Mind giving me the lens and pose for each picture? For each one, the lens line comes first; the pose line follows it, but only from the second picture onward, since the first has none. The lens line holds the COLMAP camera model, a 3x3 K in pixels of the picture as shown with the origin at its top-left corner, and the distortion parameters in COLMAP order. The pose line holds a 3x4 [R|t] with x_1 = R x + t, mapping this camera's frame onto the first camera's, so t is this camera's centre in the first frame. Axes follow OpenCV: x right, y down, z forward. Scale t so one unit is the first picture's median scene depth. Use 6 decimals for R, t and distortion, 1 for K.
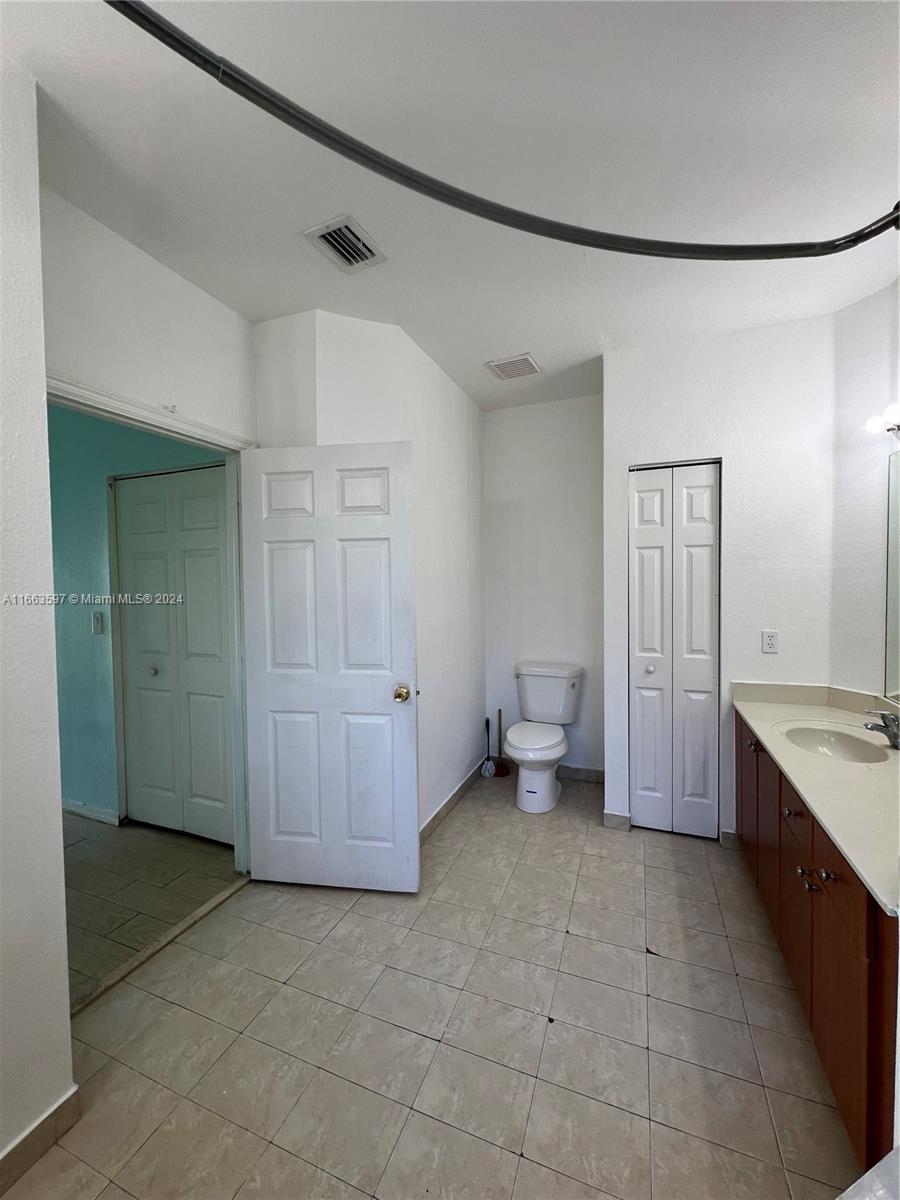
lens RADIAL K [[480.2, 0, 450.8], [0, 480.2, 598.5], [0, 0, 1]] dist [-0.000654, 0.000562]
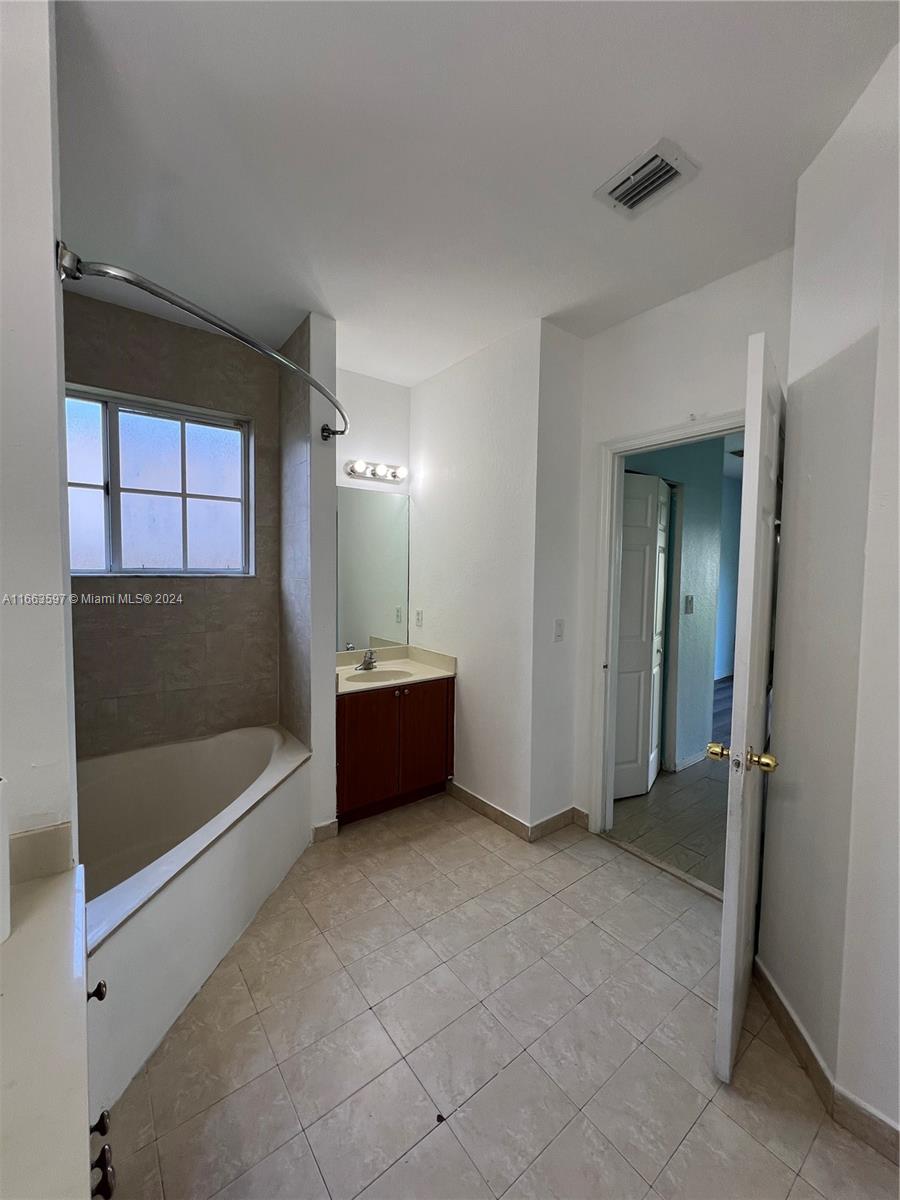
lens RADIAL K [[480.2, 0, 453.9], [0, 480.2, 599.5], [0, 0, 1]] dist [-0.000654, 0.000562]
pose [[-0.508919, 0.058568, -0.858820, 0.756921], [-0.037285, 0.995247, 0.089965, -0.056903], [0.860007, 0.077806, -0.504316, 1.225487]]
